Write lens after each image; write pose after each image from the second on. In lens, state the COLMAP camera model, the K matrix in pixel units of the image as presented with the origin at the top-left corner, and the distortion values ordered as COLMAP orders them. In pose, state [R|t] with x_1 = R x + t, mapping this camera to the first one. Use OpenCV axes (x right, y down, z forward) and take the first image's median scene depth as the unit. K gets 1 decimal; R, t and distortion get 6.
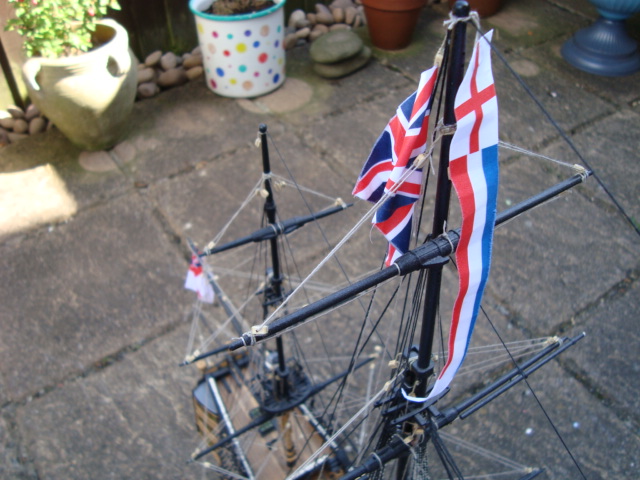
lens RADIAL K [[626.3, 0, 320.0], [0, 626.3, 240.0], [0, 0, 1]] dist [-0.199218, 0.201227]
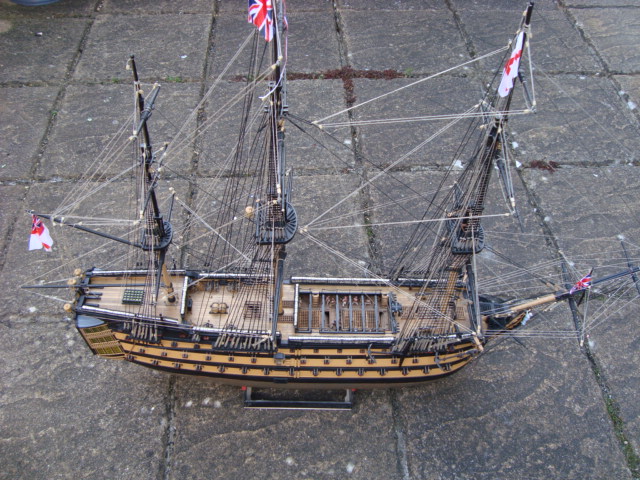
lens RADIAL K [[628.7, 0, 324.3], [0, 628.7, 228.2], [0, 0, 1]] dist [-0.215538, 0.239268]
pose [[0.513360, -0.621526, 0.591748, -0.287944], [0.565778, 0.763585, 0.311181, -0.008030], [-0.645257, 0.175050, 0.743640, -0.161220]]
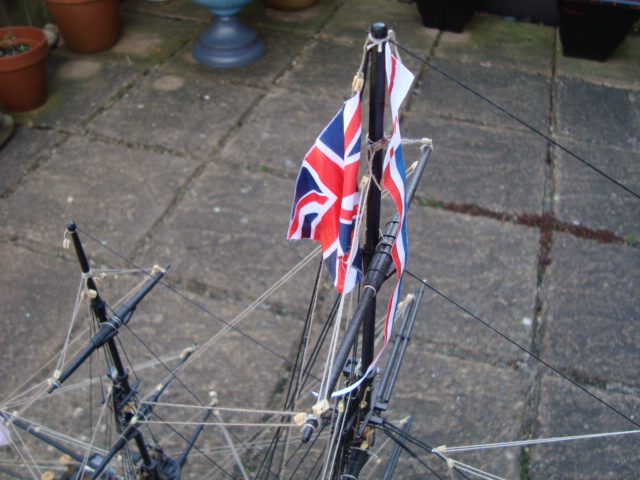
lens RADIAL K [[627.0, 0, 327.6], [0, 627.0, 239.9], [0, 0, 1]] dist [-0.209673, 0.225877]
pose [[0.787239, -0.396688, 0.472116, -0.052223], [0.411358, 0.908201, 0.077176, -0.018600], [-0.459391, 0.133453, 0.878152, 0.017410]]
